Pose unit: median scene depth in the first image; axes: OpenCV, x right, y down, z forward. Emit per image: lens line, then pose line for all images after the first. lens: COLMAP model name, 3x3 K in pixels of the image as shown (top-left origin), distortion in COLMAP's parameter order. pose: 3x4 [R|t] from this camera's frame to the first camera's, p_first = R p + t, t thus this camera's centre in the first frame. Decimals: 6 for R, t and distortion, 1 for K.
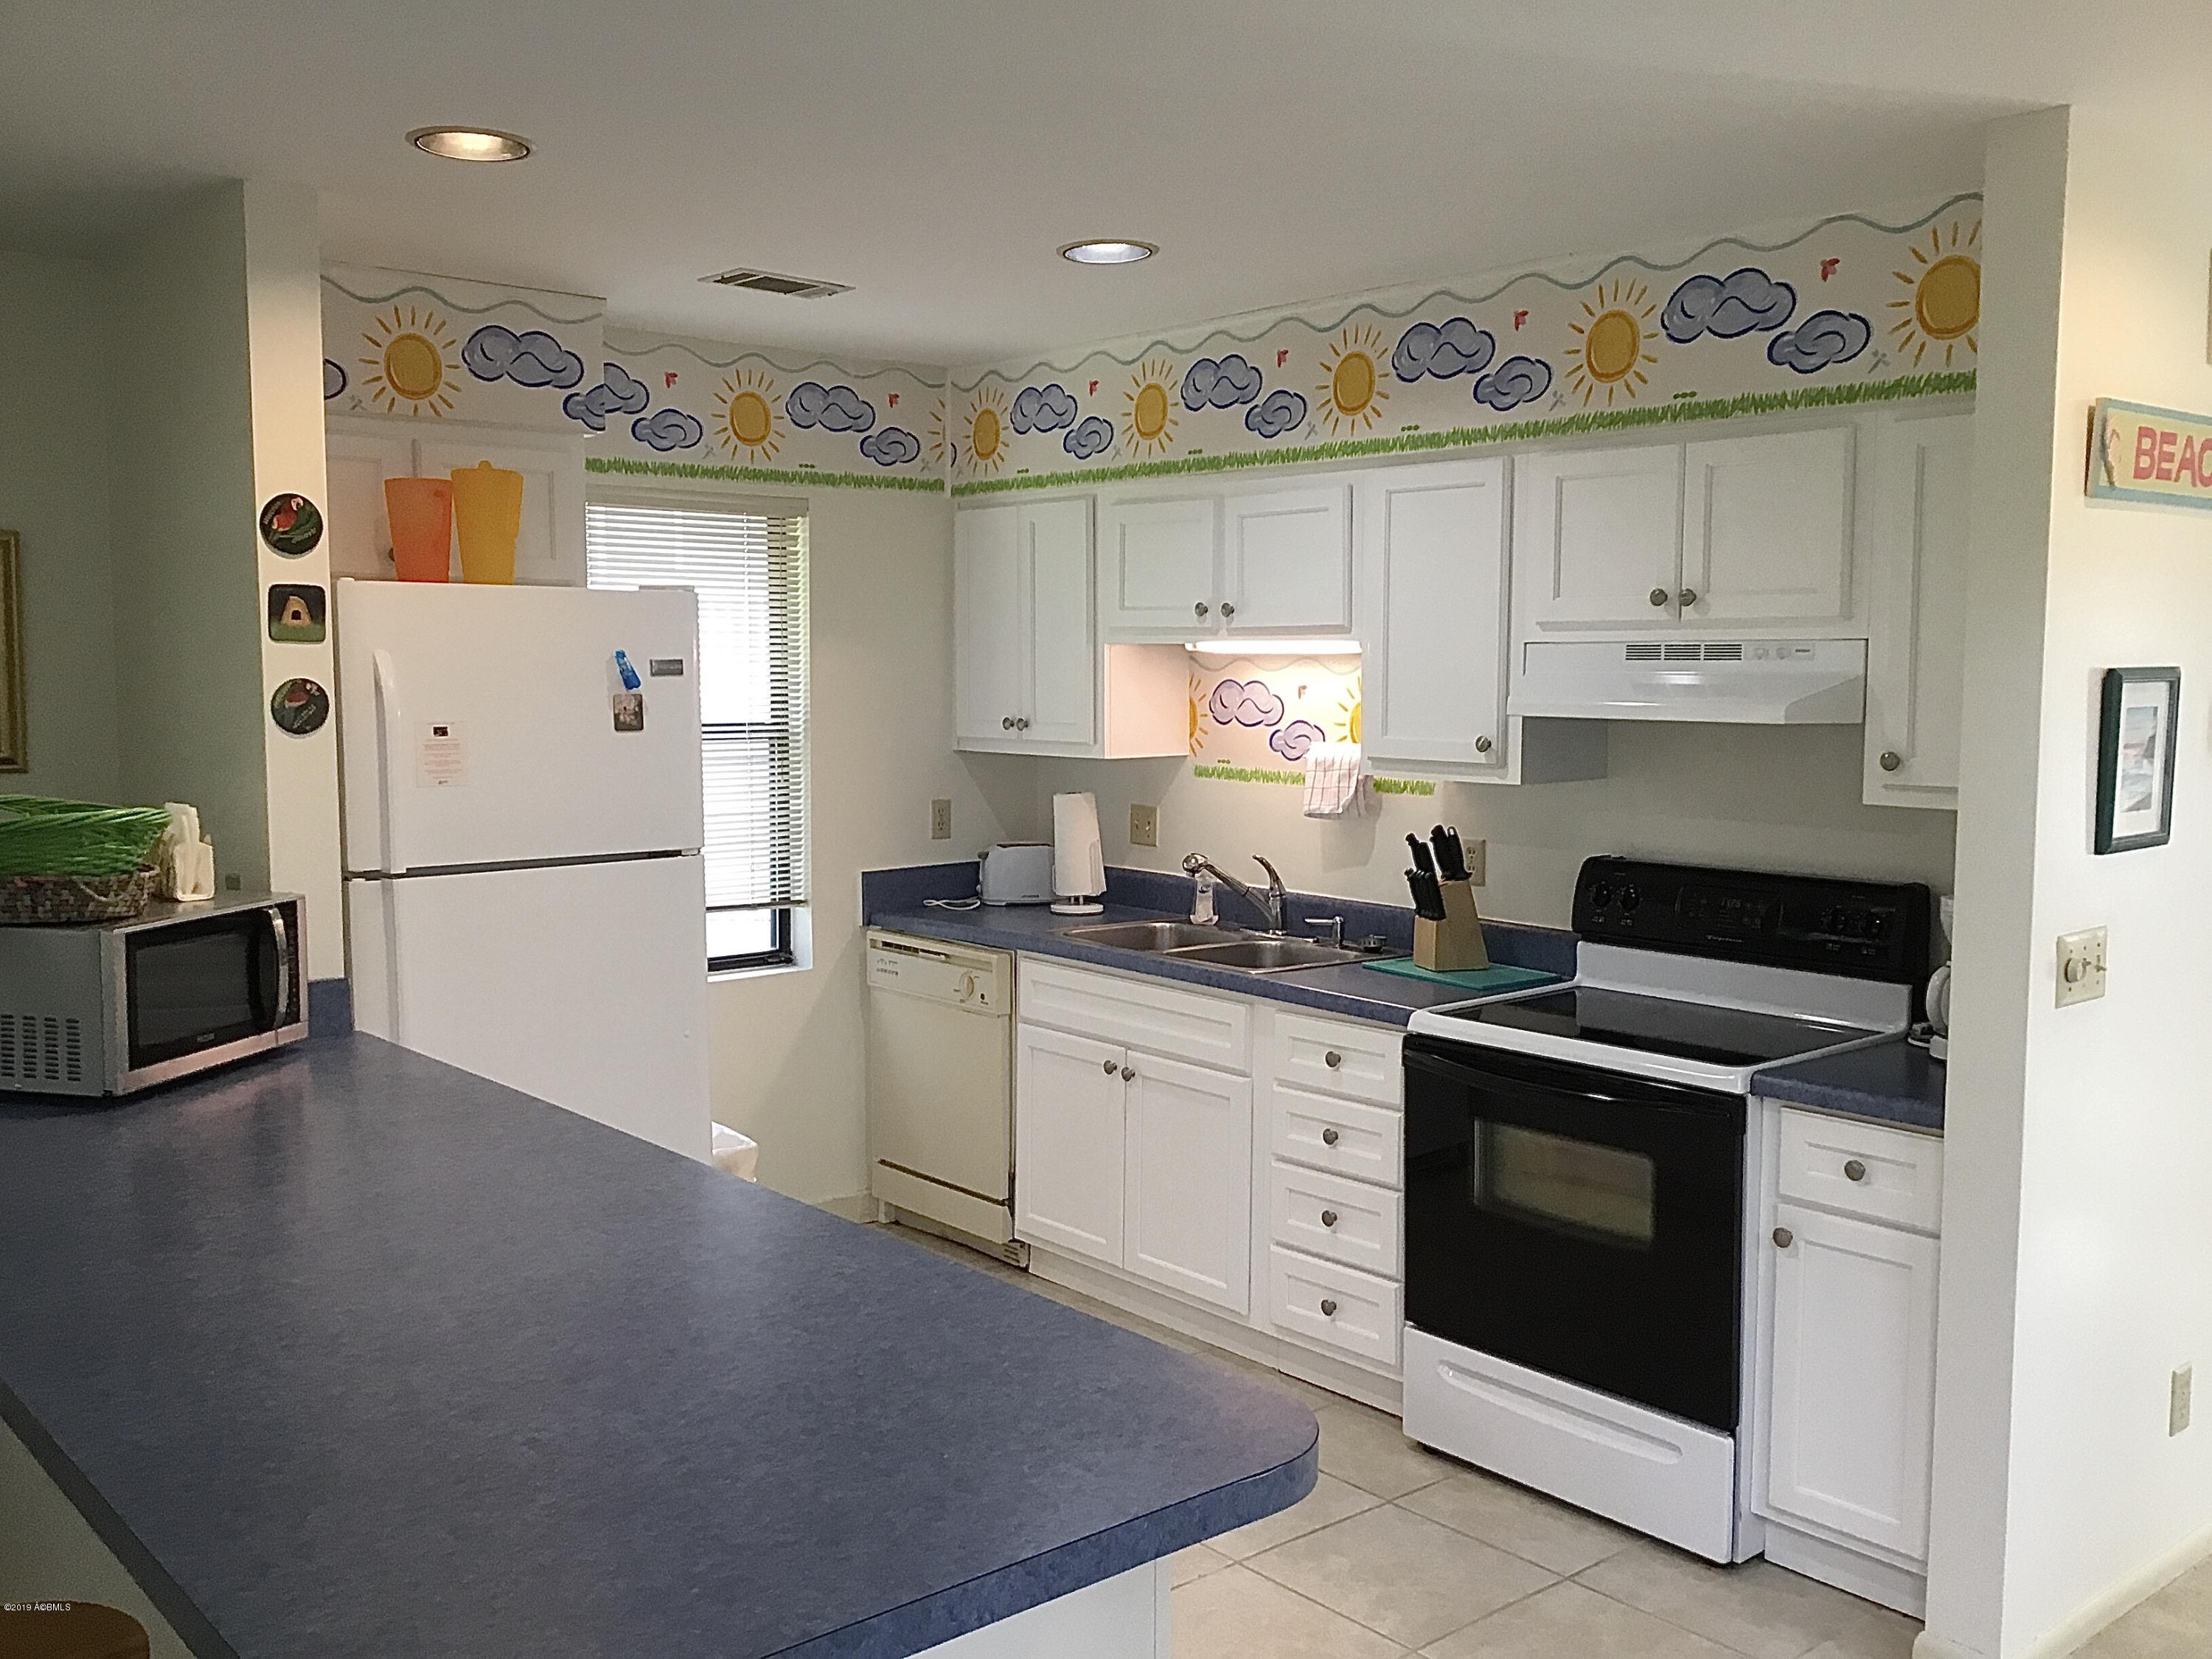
lens RADIAL K [[1993.7, 0, 1154.0], [0, 1993.7, 831.8], [0, 0, 1]] dist [0.190608, -0.356859]
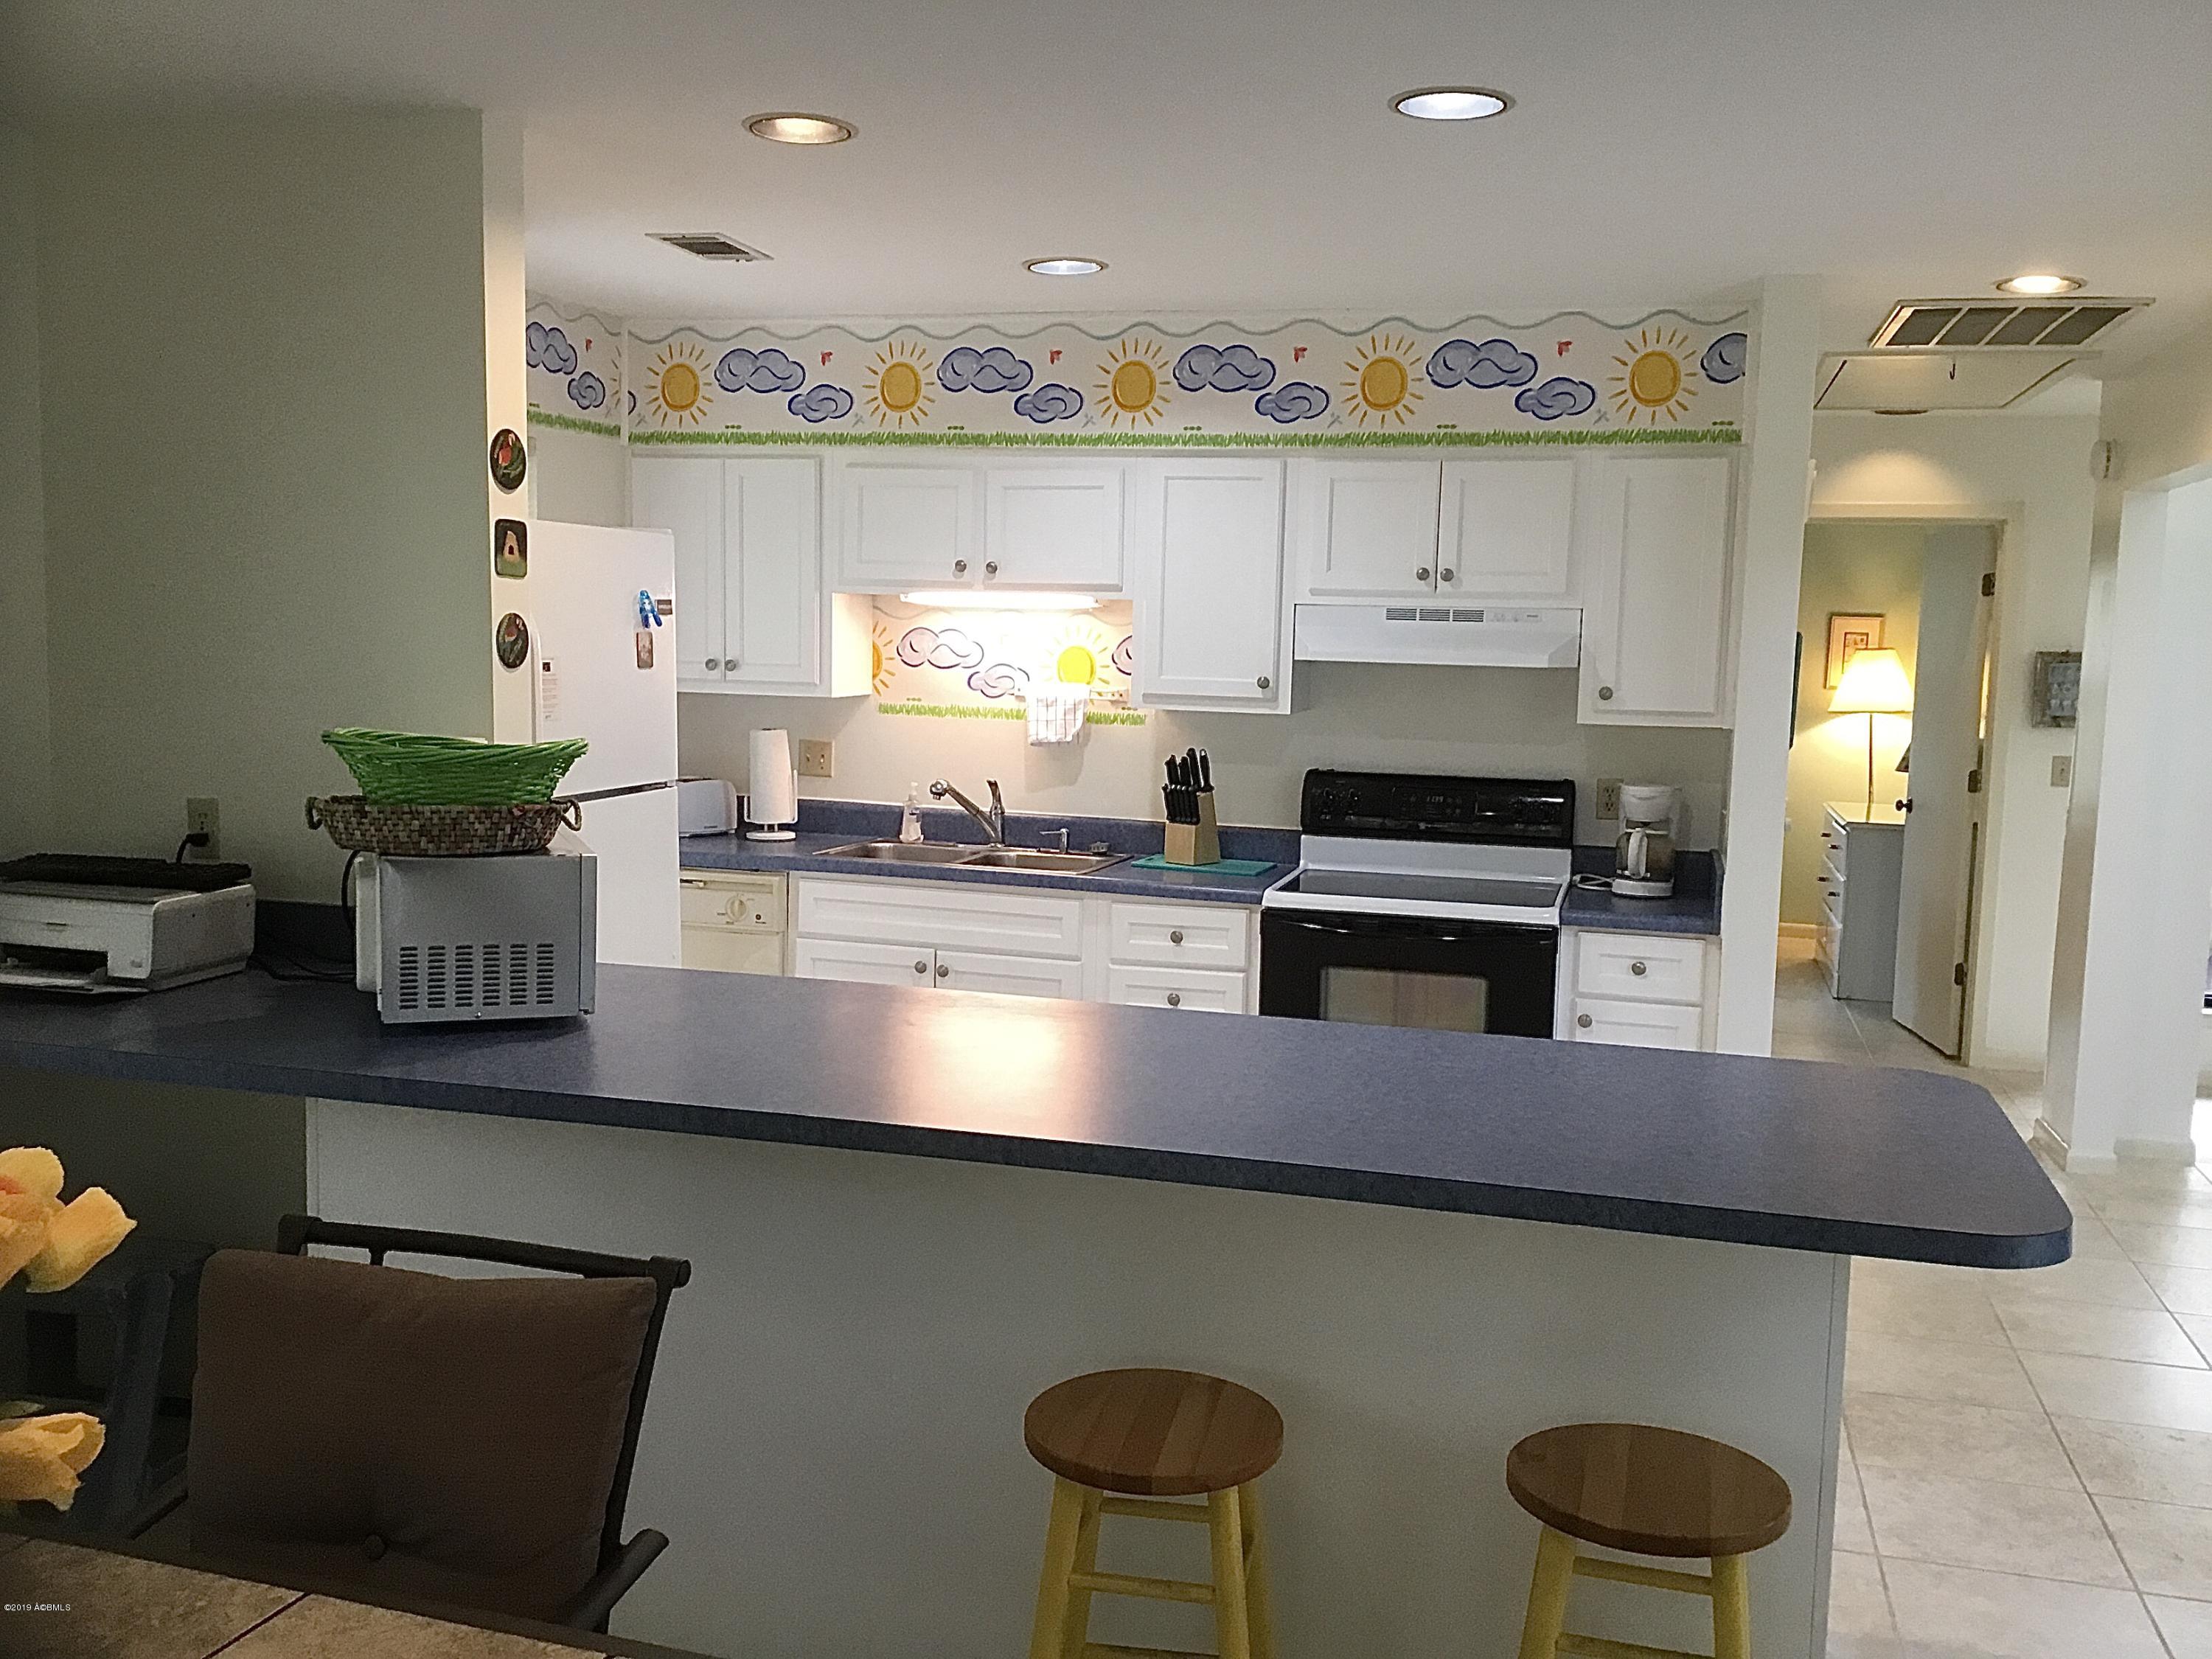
lens RADIAL K [[1972.4, 0, 1106.0], [0, 1972.4, 829.5], [0, 0, 1]] dist [0.137881, 0.000538]
pose [[0.831024, -0.038874, 0.554876, -0.616992], [0.025472, 0.999168, 0.031852, 0.006849], [-0.555653, -0.012336, 0.831323, 0.007183]]
